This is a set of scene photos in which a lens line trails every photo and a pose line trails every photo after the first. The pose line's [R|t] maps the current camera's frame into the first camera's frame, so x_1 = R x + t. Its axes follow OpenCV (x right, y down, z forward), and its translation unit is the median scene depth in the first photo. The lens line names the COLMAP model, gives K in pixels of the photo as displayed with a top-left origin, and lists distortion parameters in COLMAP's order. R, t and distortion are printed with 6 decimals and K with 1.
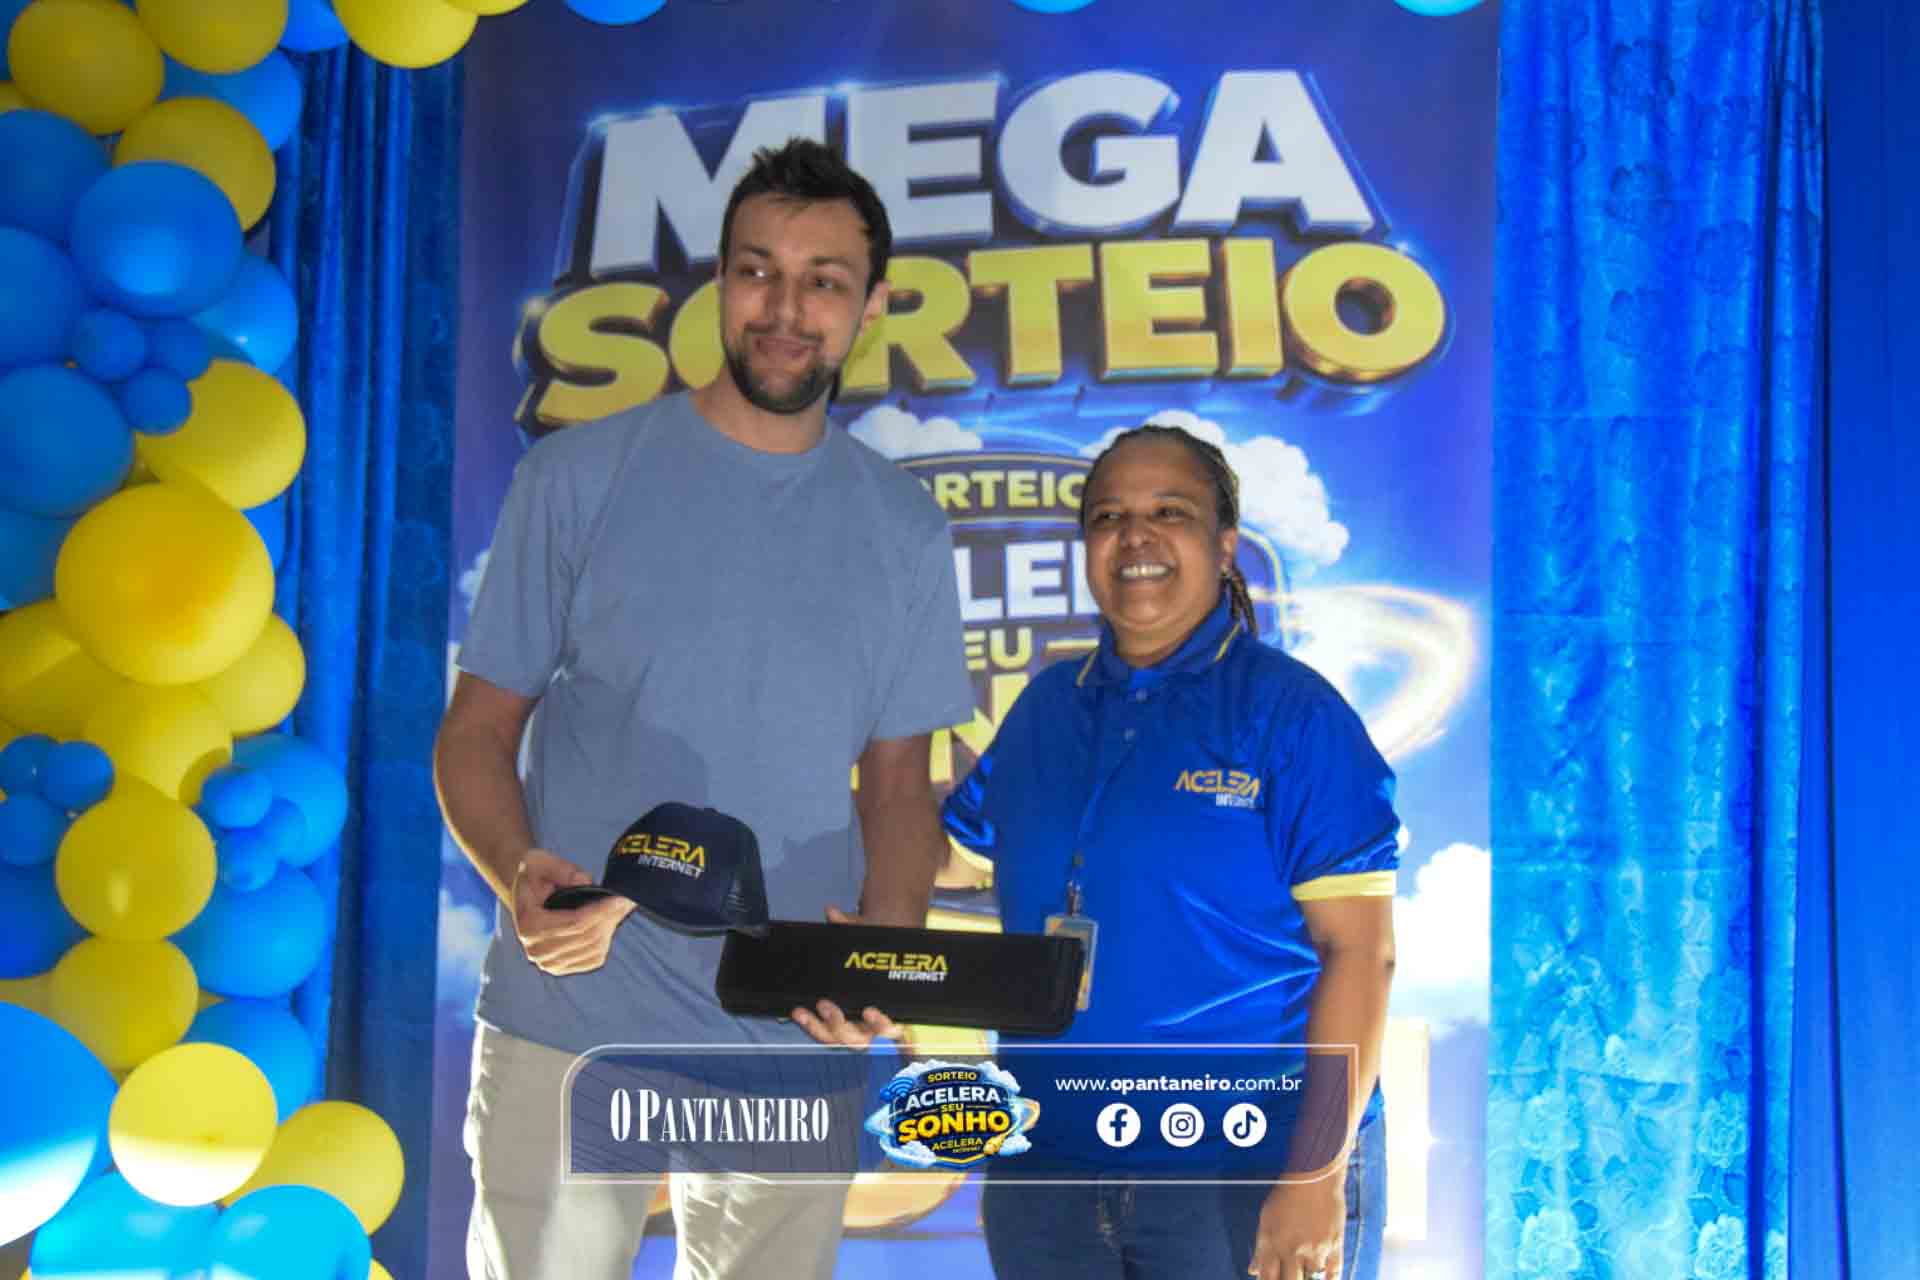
lens RADIAL K [[2461.3, 0, 966.4], [0, 2461.3, 648.5], [0, 0, 1]] dist [0.116306, 0.000000]
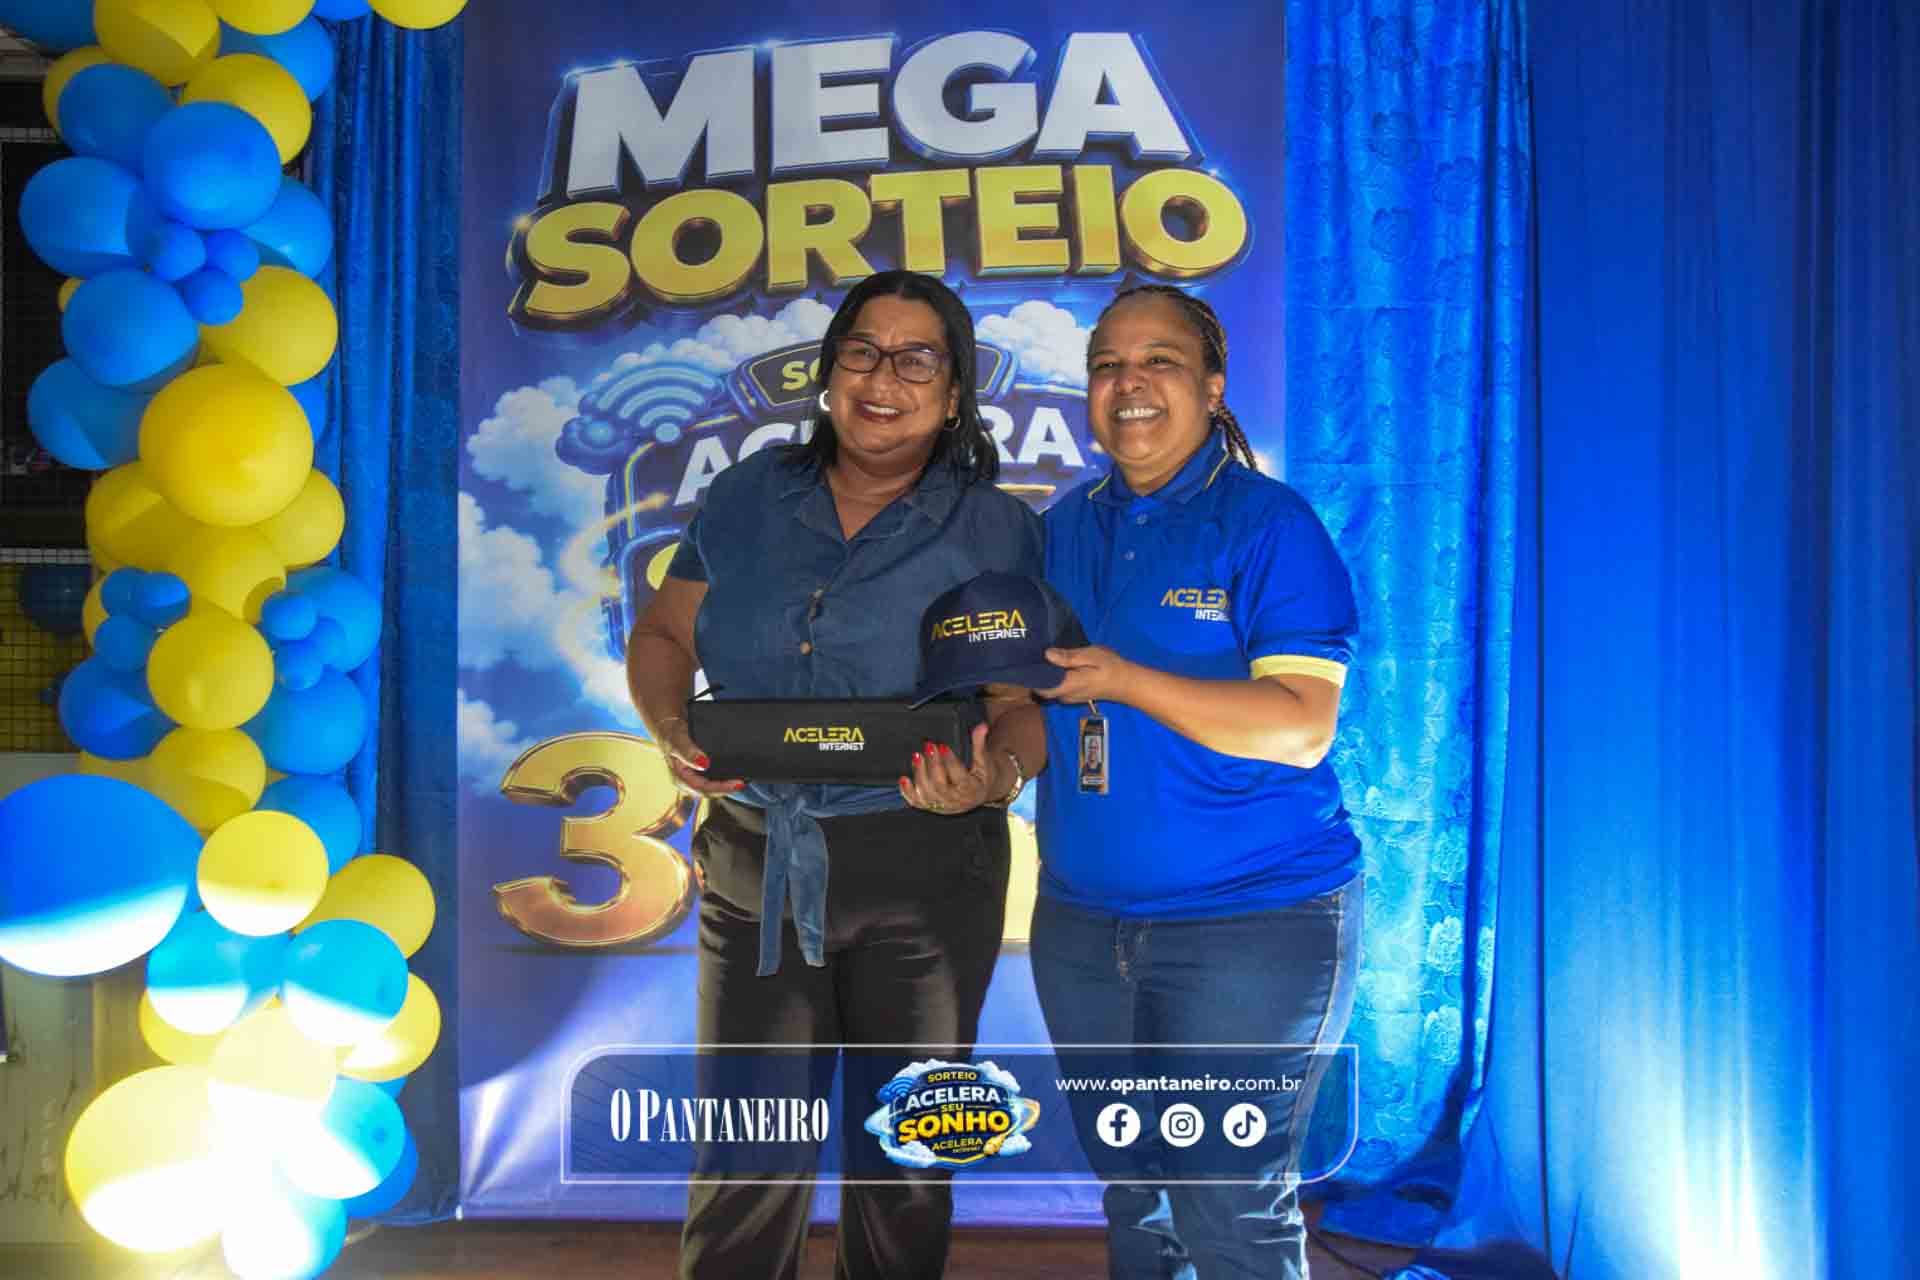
lens RADIAL K [[1737.1, 0, 958.0], [0, 1737.1, 624.7], [0, 0, 1]] dist [-0.083444, 0.026070]
pose [[0.998745, -0.012287, 0.048549, 0.000091], [0.009052, 0.997758, 0.066305, 0.008896], [-0.049255, -0.065782, 0.996618, 0.113349]]
